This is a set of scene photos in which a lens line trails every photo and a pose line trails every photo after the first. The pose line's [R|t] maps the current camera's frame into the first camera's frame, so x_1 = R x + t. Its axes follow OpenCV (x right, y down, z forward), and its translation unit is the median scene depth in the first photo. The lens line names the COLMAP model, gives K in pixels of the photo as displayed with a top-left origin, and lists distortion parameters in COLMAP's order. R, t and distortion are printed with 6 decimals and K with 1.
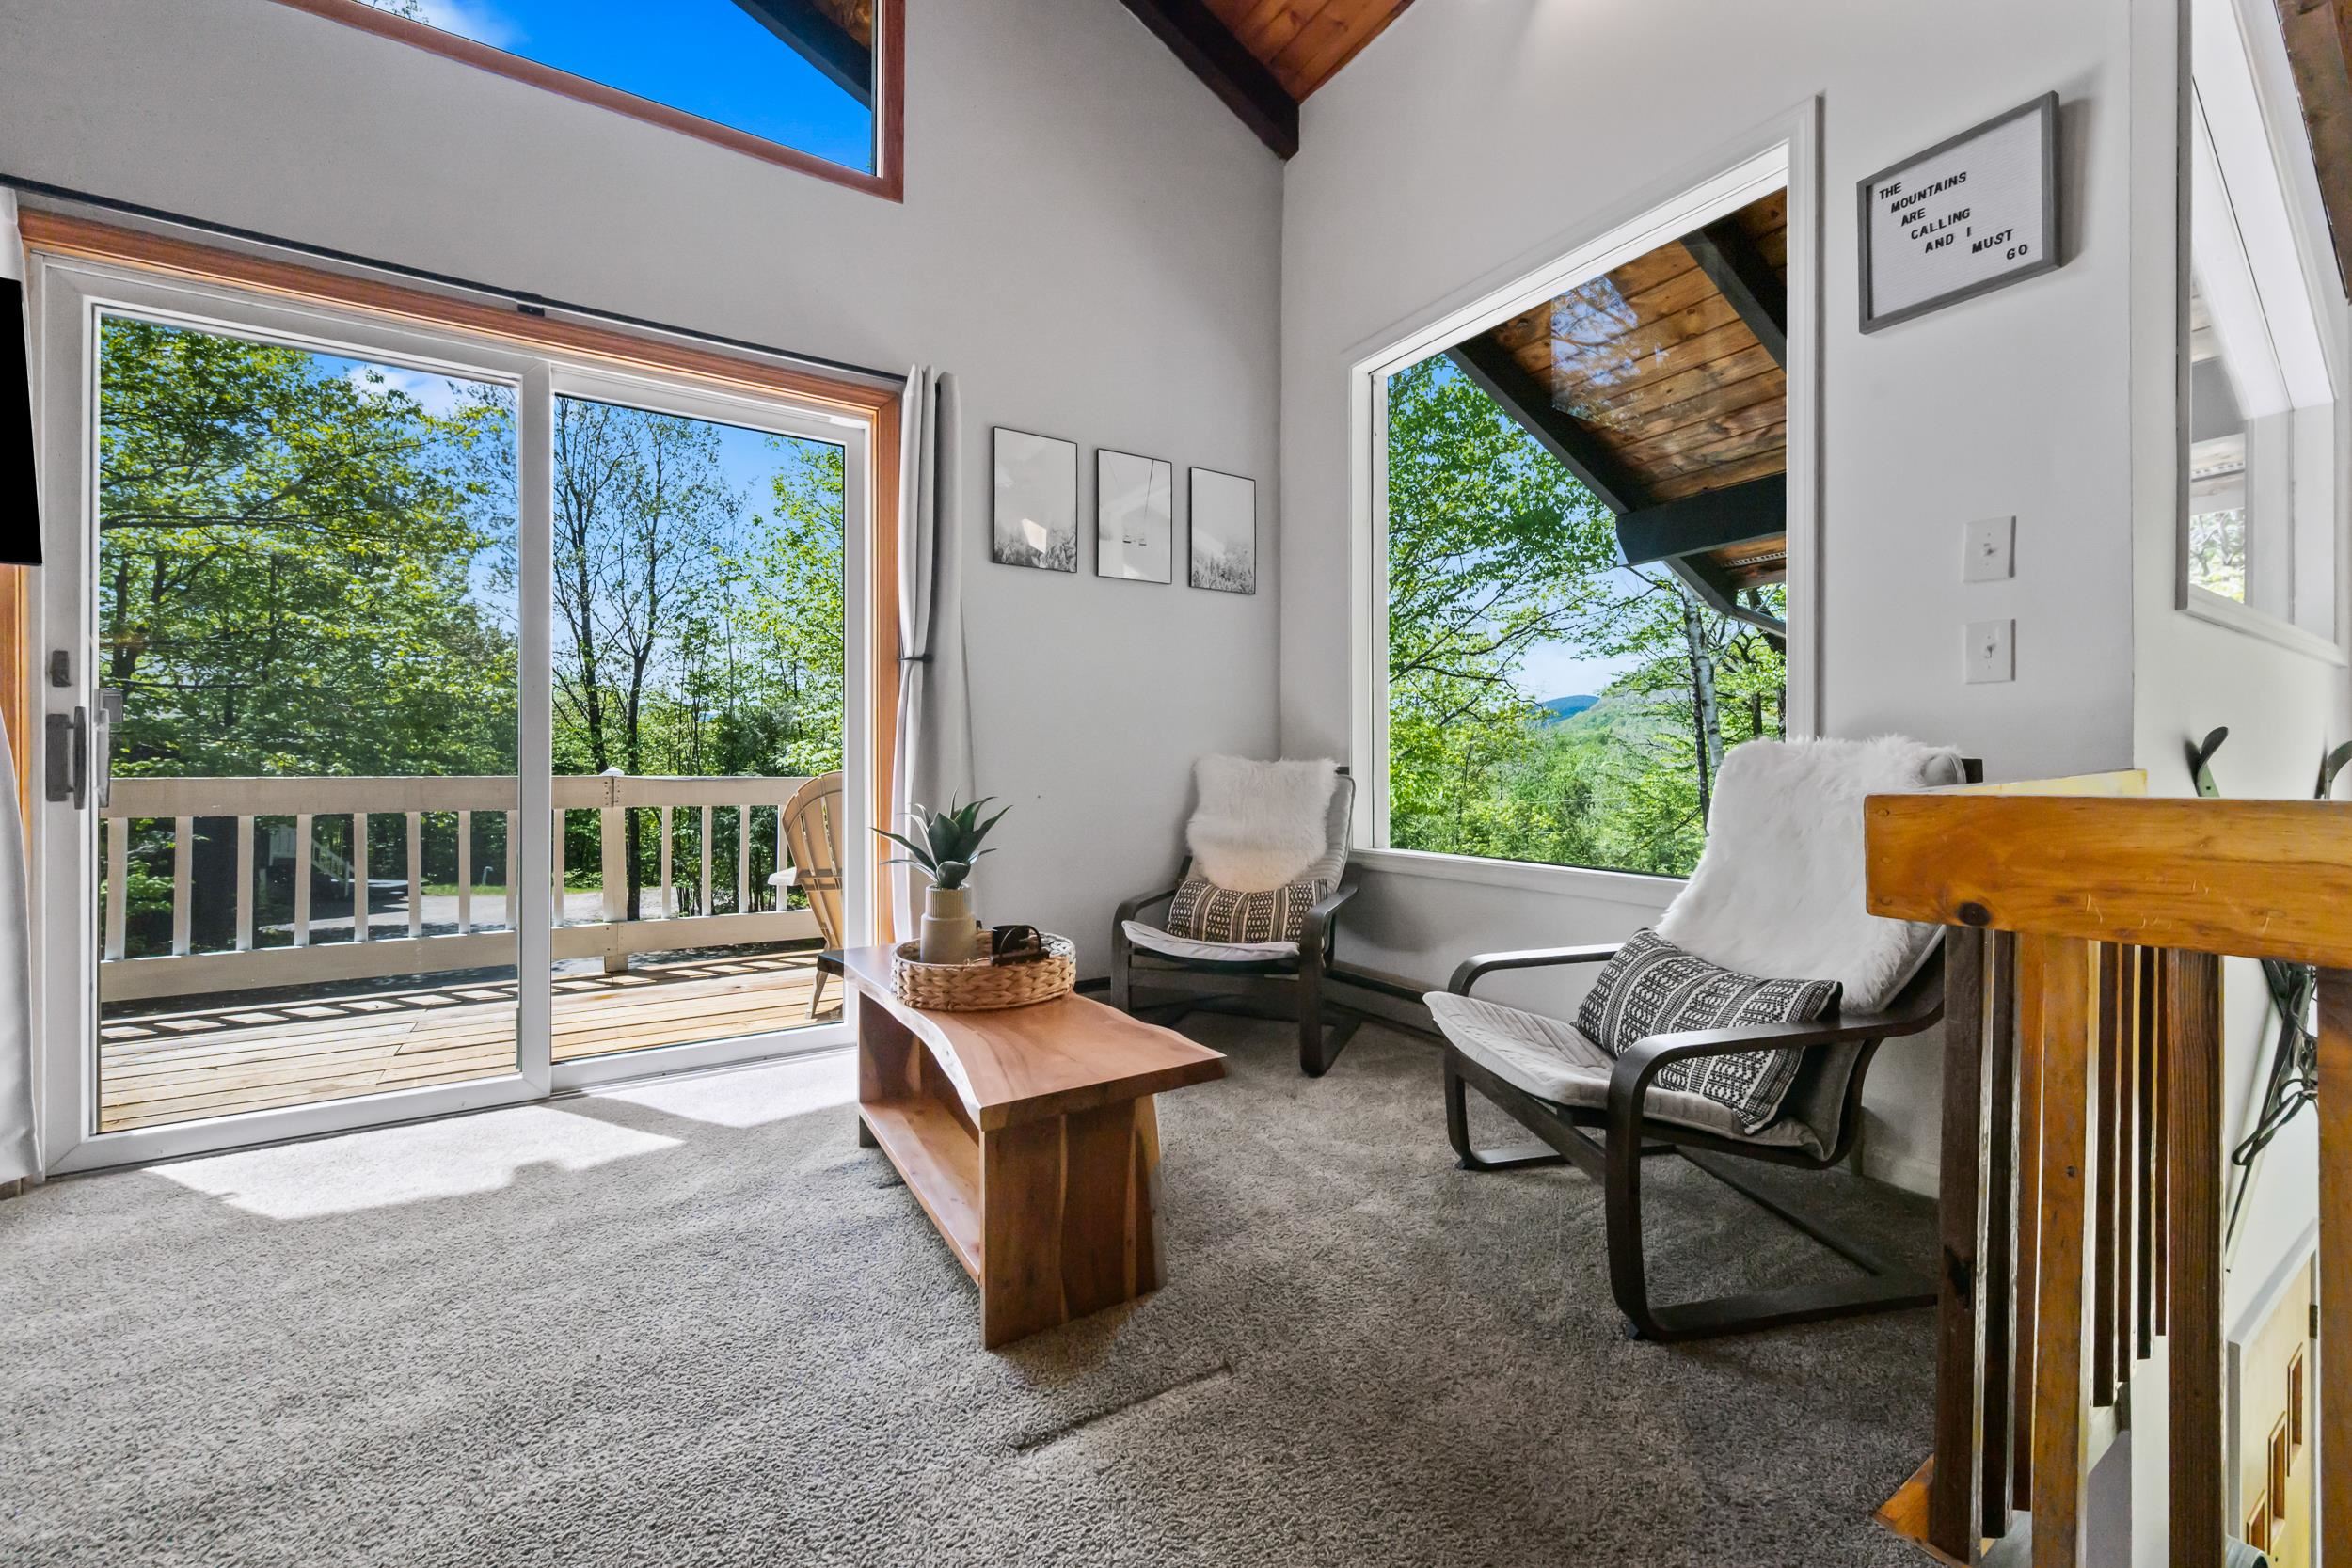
lens RADIAL K [[935.2, 0, 1168.4], [0, 935.2, 771.8], [0, 0, 1]] dist [0.003323, 0.000234]
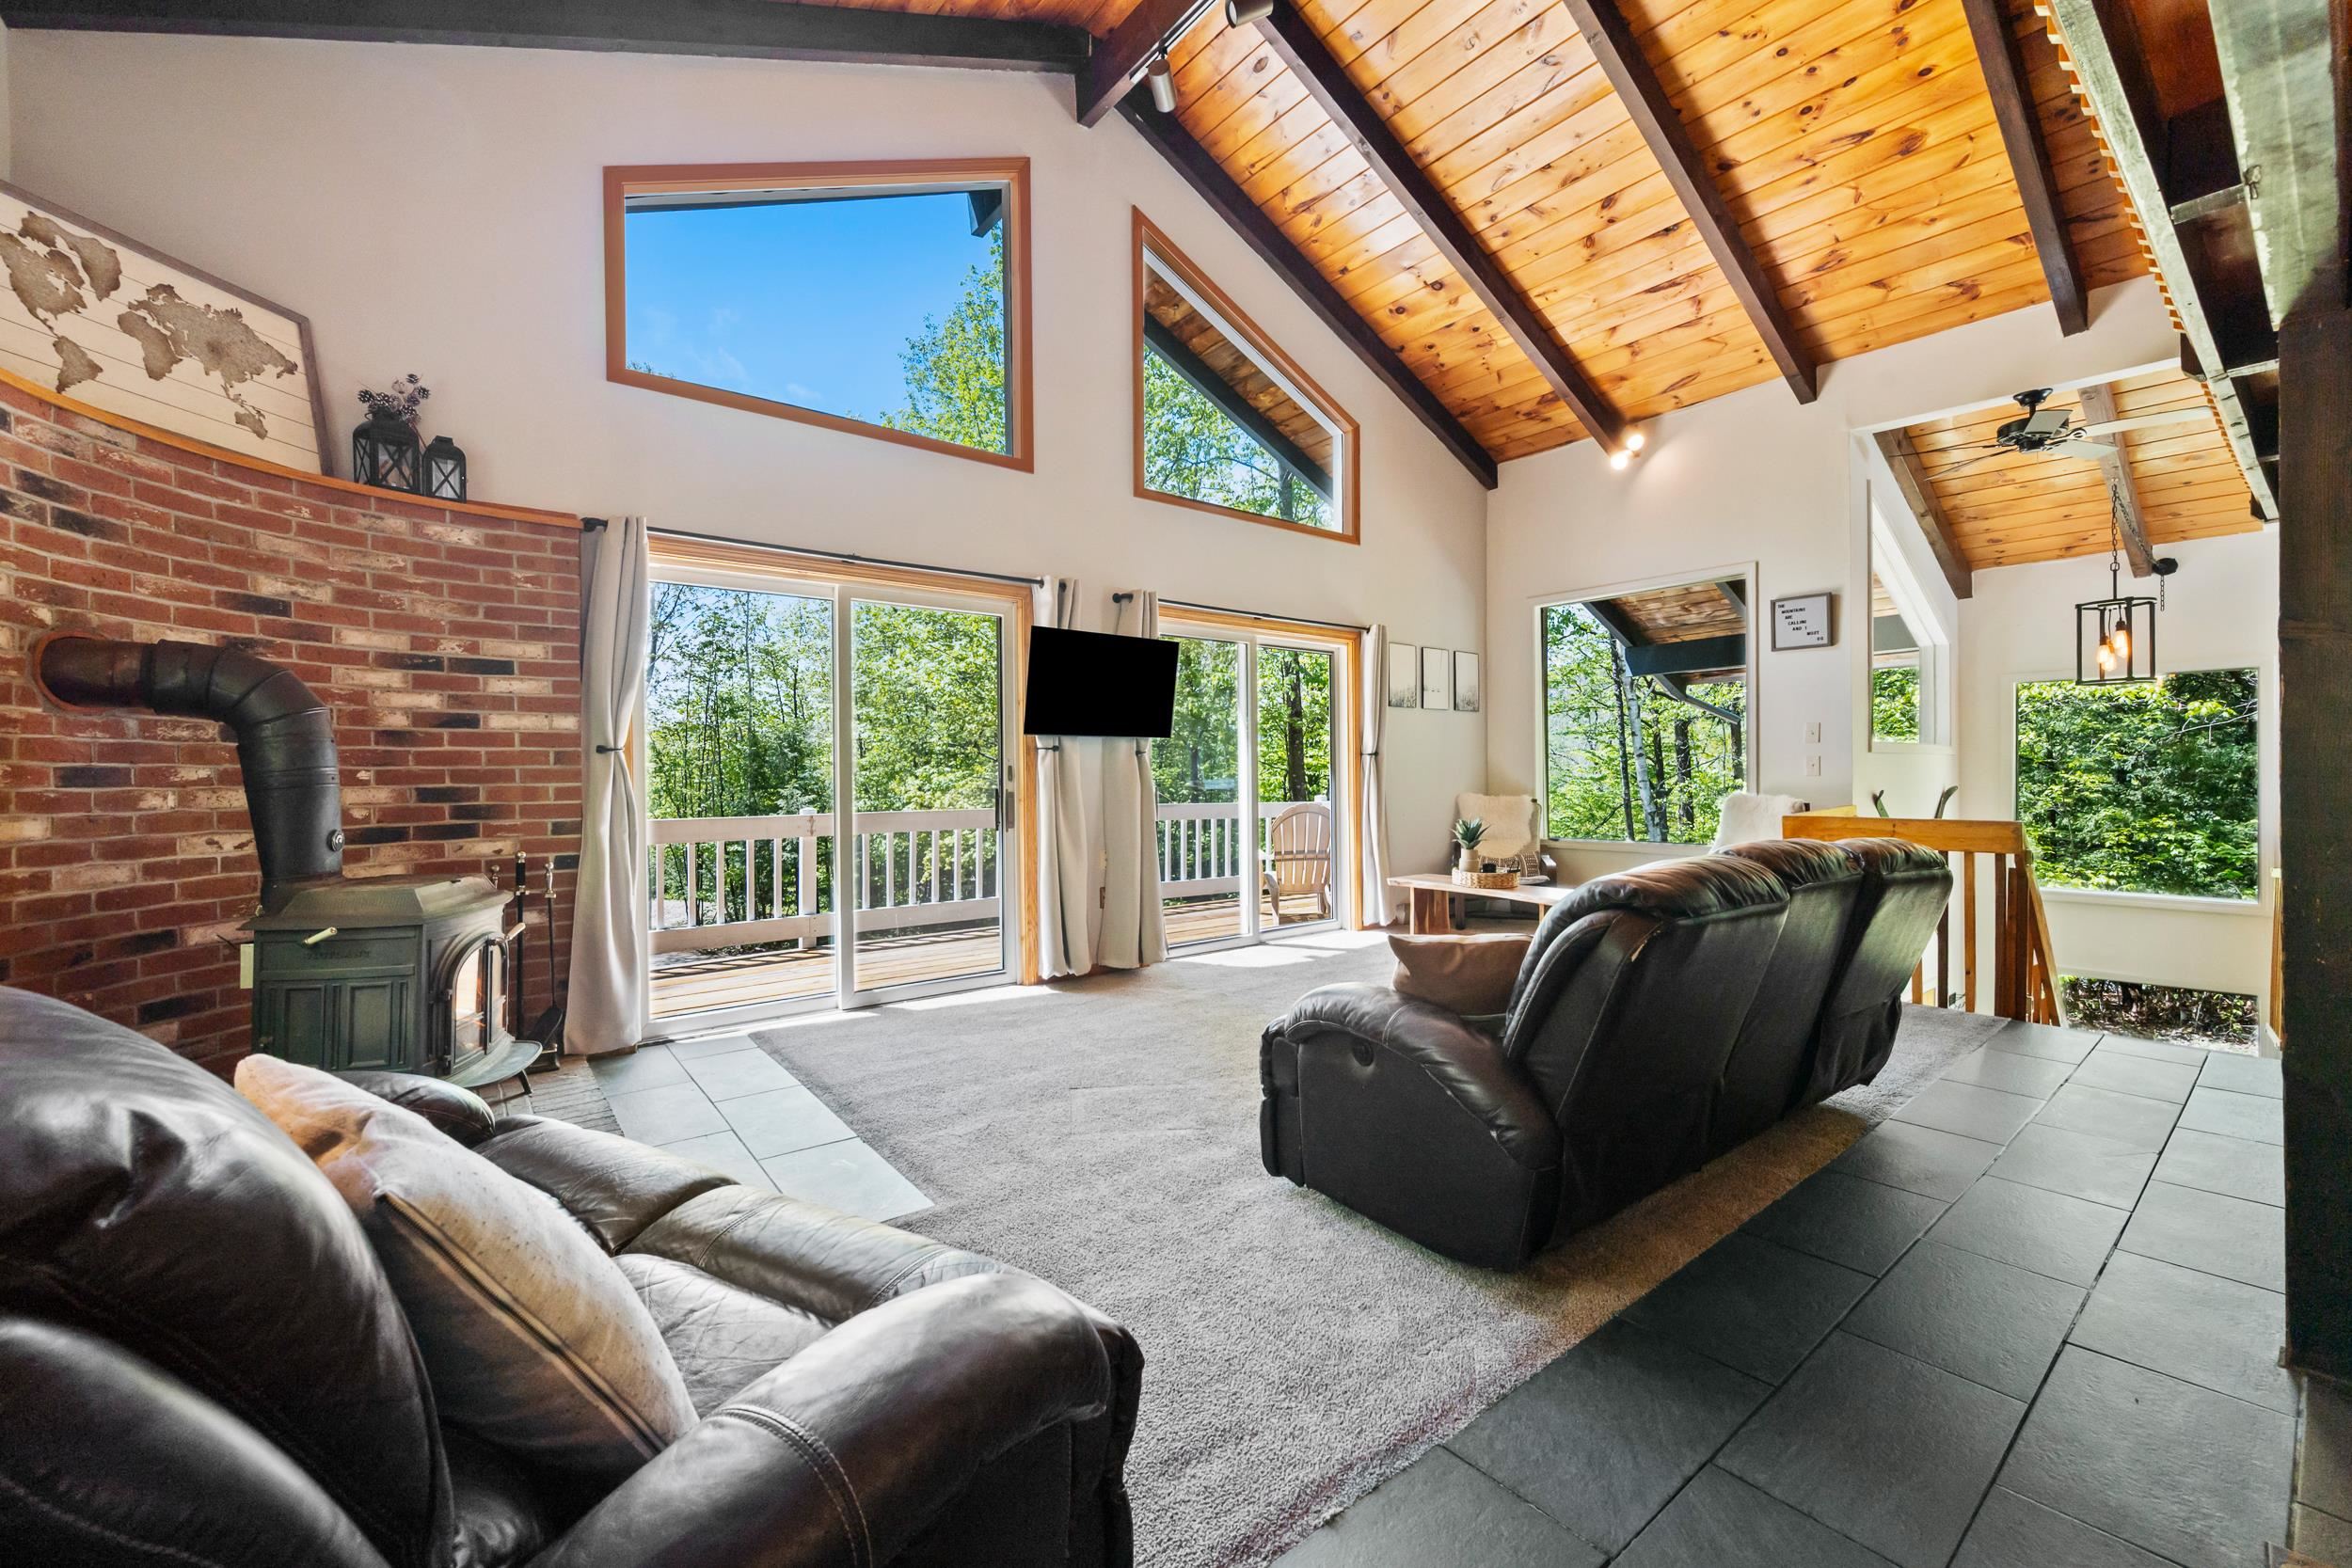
lens RADIAL K [[935.2, 0, 1183.6], [0, 935.2, 780.5], [0, 0, 1]] dist [0.003323, 0.000234]
pose [[0.994043, -0.007618, 0.108724, -0.818650], [0.007385, 0.999970, 0.002537, -0.057226], [-0.108740, -0.001719, 0.994069, -0.992220]]
